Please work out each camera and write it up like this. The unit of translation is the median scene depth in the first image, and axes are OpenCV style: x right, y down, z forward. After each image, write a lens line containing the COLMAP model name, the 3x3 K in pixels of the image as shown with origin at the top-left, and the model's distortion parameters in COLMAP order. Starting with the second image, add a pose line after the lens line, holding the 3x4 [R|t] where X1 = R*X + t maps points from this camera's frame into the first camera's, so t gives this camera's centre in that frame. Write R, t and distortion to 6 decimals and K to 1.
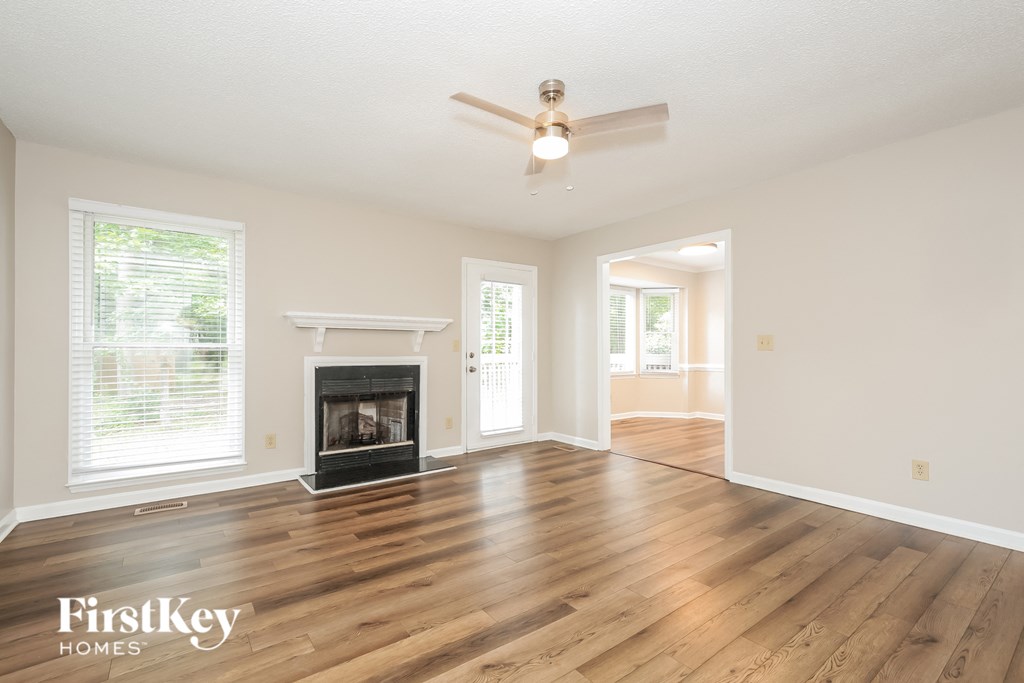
lens RADIAL K [[467.4, 0, 487.0], [0, 467.4, 346.8], [0, 0, 1]] dist [0.001169, 0.000374]
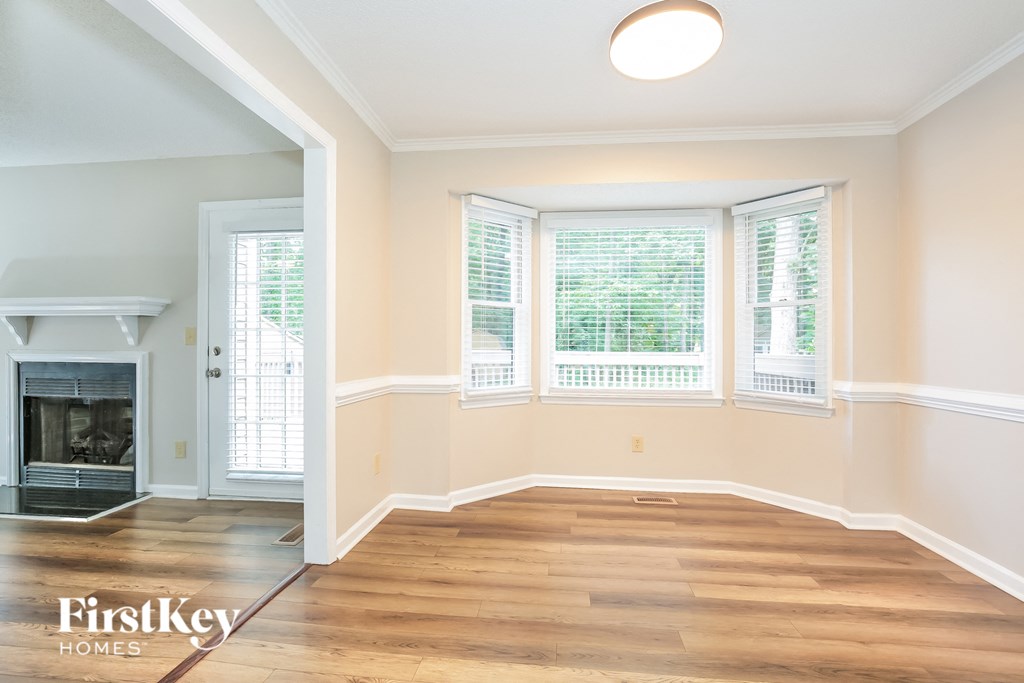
lens RADIAL K [[467.4, 0, 487.0], [0, 467.4, 346.8], [0, 0, 1]] dist [0.001169, 0.000374]
pose [[0.739264, 0.000678, -0.673415, 0.644338], [0.000451, 0.999999, 0.001501, 0.010784], [0.673416, -0.001414, 0.739263, 0.724368]]
